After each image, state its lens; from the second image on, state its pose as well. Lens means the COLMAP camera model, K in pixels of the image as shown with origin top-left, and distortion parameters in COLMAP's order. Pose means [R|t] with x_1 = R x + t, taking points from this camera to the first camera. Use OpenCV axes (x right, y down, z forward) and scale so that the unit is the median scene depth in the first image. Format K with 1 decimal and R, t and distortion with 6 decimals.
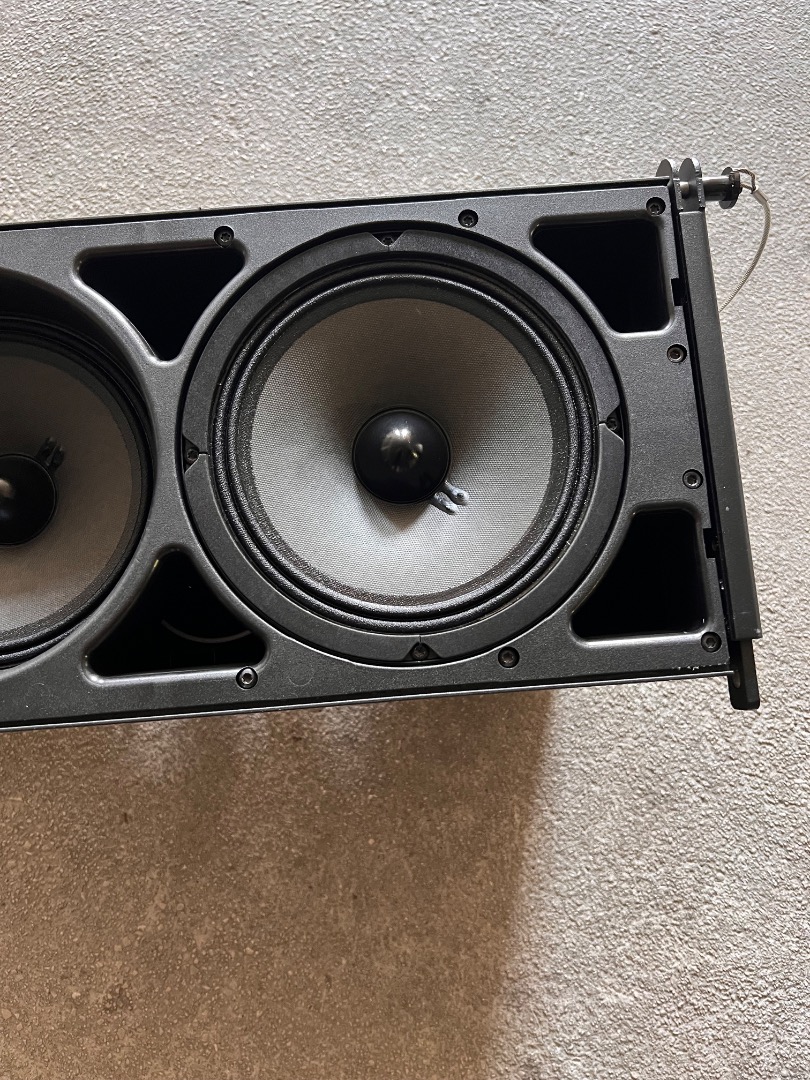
lens RADIAL K [[838.6, 0, 406.1], [0, 838.6, 532.2], [0, 0, 1]] dist [0.010815, -0.035353]
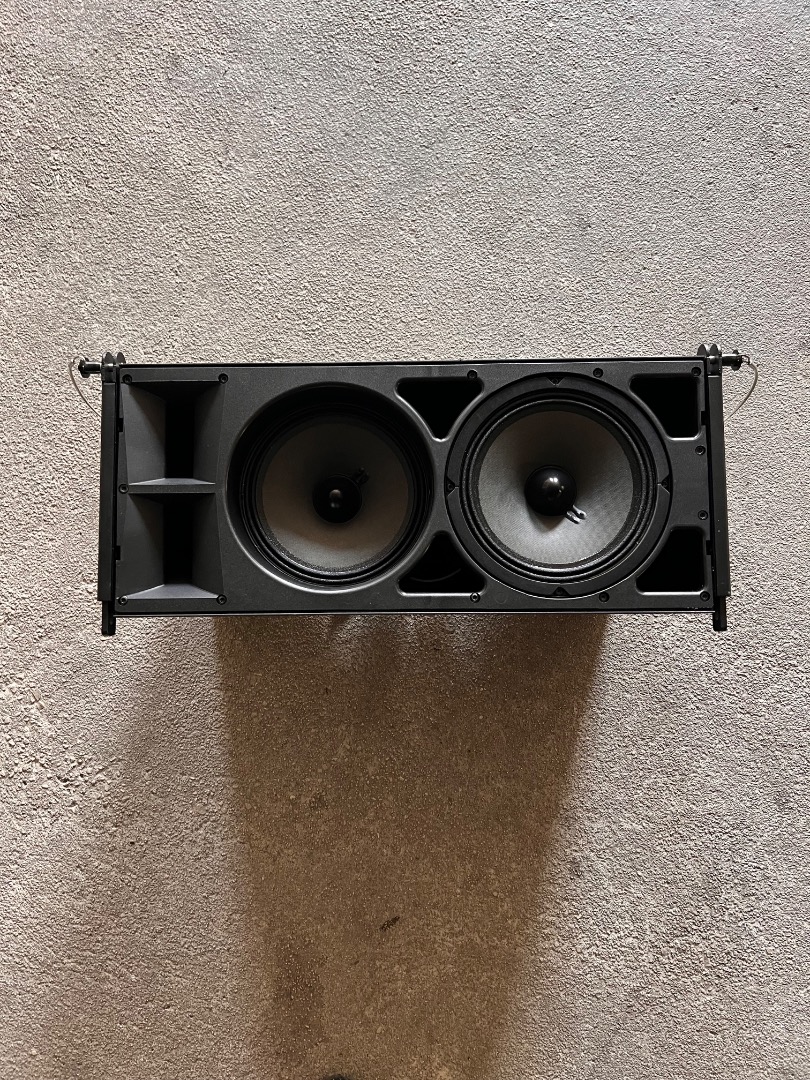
lens RADIAL K [[838.6, 0, 395.7], [0, 838.6, 542.6], [0, 0, 1]] dist [0.010815, -0.035353]
pose [[0.997183, 0.067339, -0.033044, -0.174986], [-0.065470, 0.996354, 0.054700, -0.033227], [0.036607, -0.052382, 0.997956, -0.564896]]
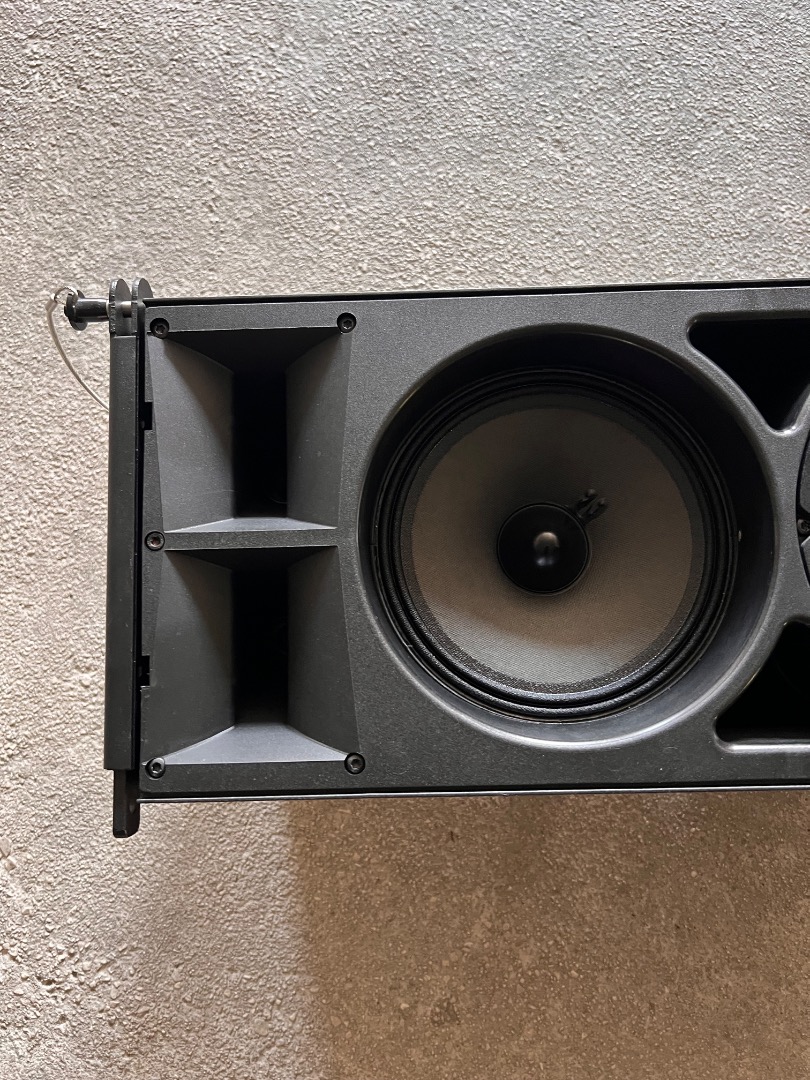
lens RADIAL K [[838.6, 0, 387.6], [0, 838.6, 534.3], [0, 0, 1]] dist [0.010815, -0.035353]
pose [[0.998111, 0.050224, -0.035394, -0.403063], [-0.049485, 0.998544, 0.021465, -0.043997], [0.036420, -0.019673, 0.999143, -0.014061]]
